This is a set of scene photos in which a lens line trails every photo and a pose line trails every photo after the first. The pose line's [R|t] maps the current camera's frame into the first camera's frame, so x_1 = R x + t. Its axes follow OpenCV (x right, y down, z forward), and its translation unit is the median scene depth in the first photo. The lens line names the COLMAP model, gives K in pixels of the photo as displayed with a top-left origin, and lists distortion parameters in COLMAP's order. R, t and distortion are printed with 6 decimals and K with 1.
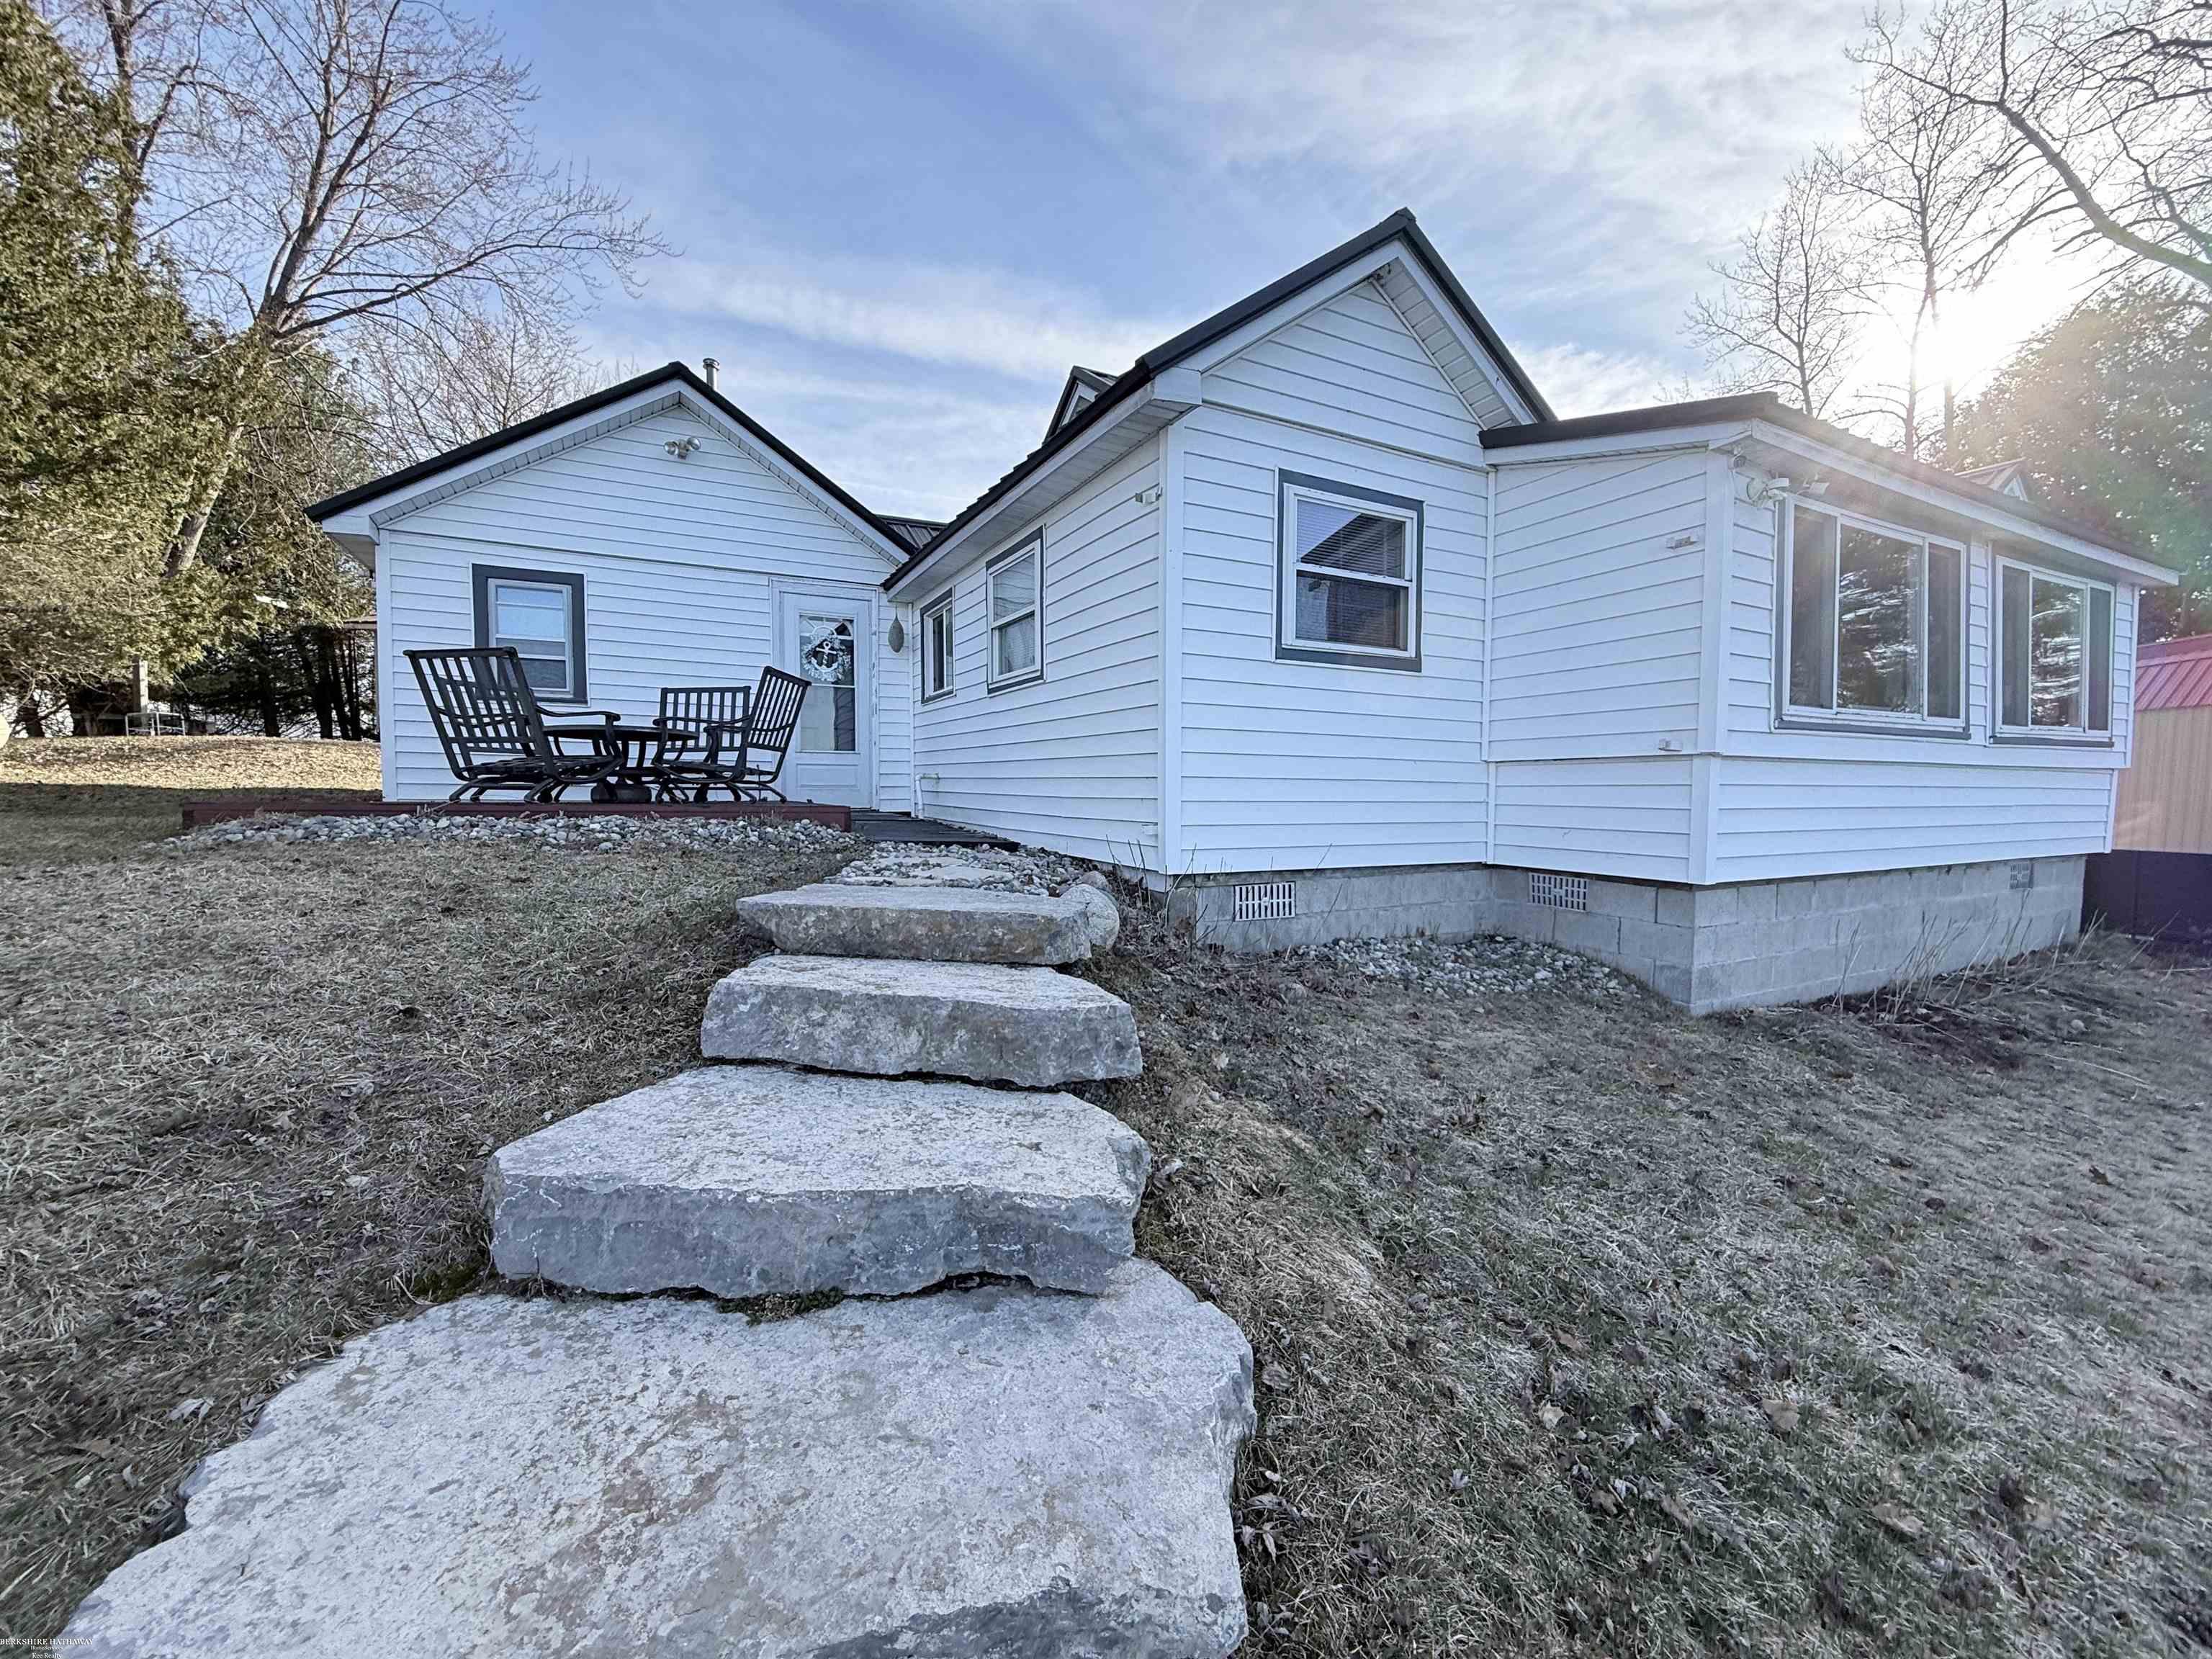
lens RADIAL K [[879.8, 0, 1111.6], [0, 879.8, 820.0], [0, 0, 1]] dist [-0.000250, 0.000045]
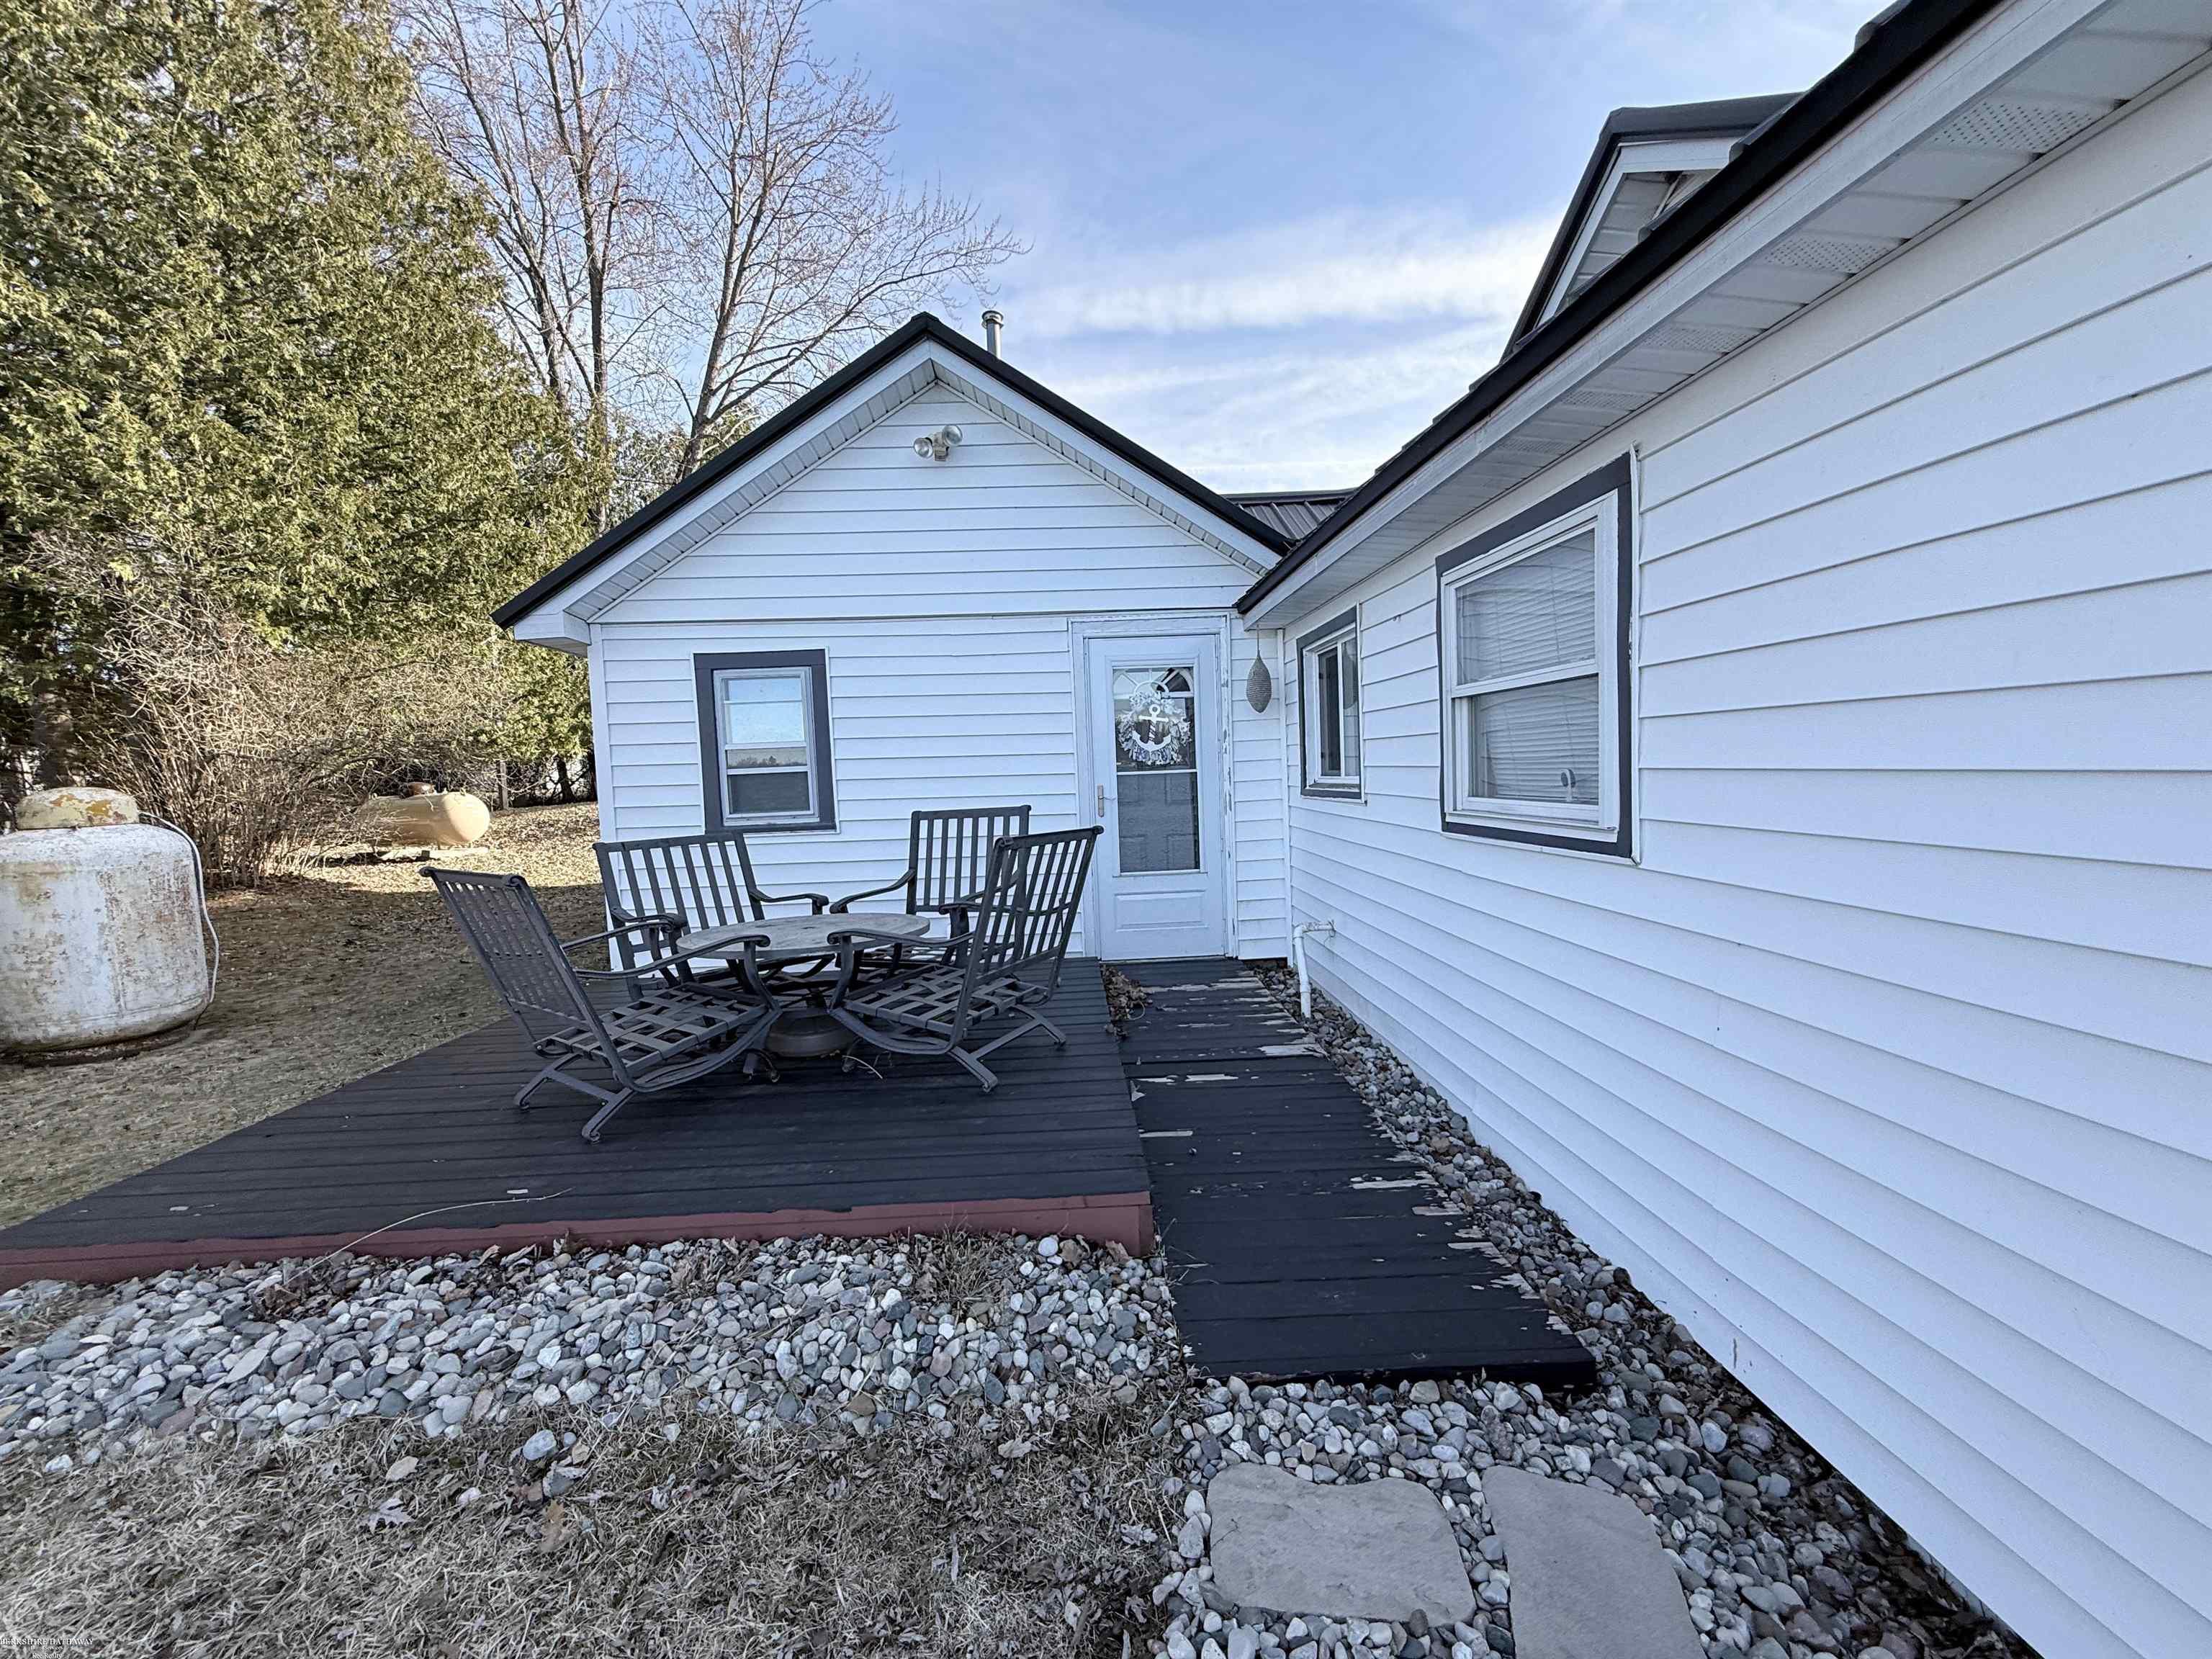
lens RADIAL K [[879.8, 0, 1091.7], [0, 879.8, 827.2], [0, 0, 1]] dist [-0.000250, 0.000045]
pose [[0.910516, -0.011986, -0.413301, -0.107794], [0.027862, 0.999086, 0.032406, -0.148680], [0.412535, -0.041021, 0.910018, 0.425406]]
